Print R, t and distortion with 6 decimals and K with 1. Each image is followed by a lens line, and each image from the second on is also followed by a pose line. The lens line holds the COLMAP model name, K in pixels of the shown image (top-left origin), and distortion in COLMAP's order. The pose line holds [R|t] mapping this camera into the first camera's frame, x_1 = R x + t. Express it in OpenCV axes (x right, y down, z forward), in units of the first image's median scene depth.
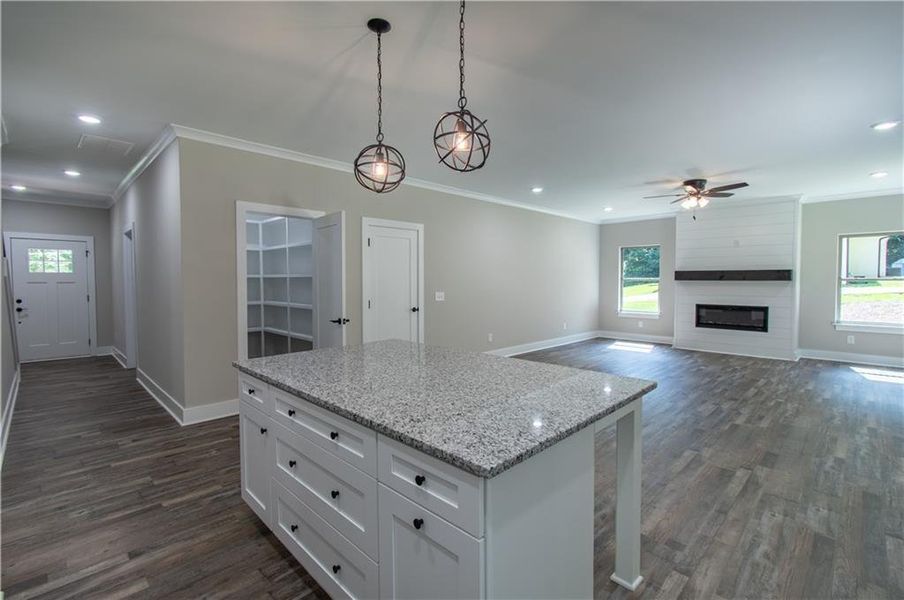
lens RADIAL K [[407.8, 0, 453.6], [0, 407.8, 297.0], [0, 0, 1]] dist [0.003650, -0.000825]
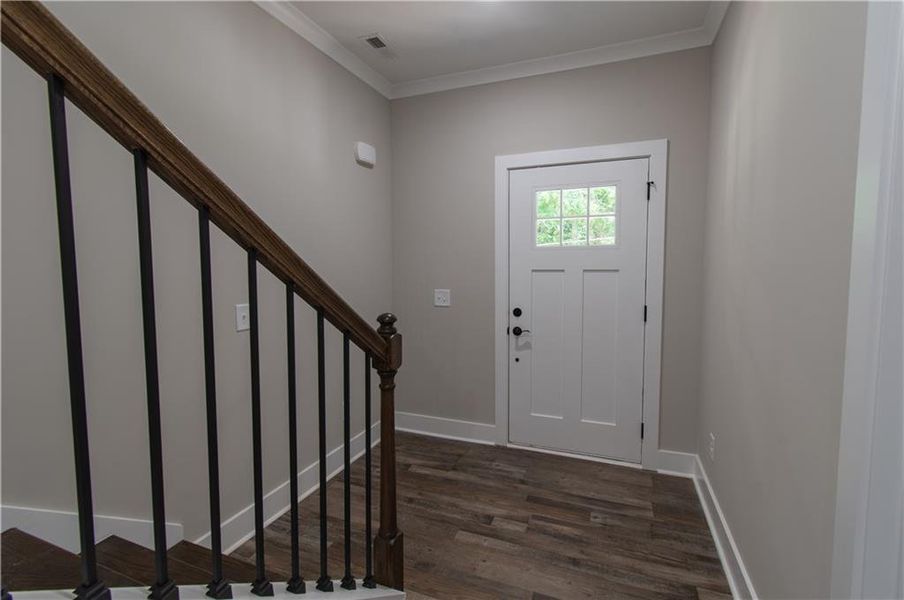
lens RADIAL K [[407.8, 0, 458.0], [0, 407.8, 297.6], [0, 0, 1]] dist [0.003650, -0.000825]
pose [[0.390913, 0.058633, -0.918558, -0.651220], [-0.031058, 0.998241, 0.050502, -0.024824], [0.919904, 0.008787, 0.392046, 0.732119]]
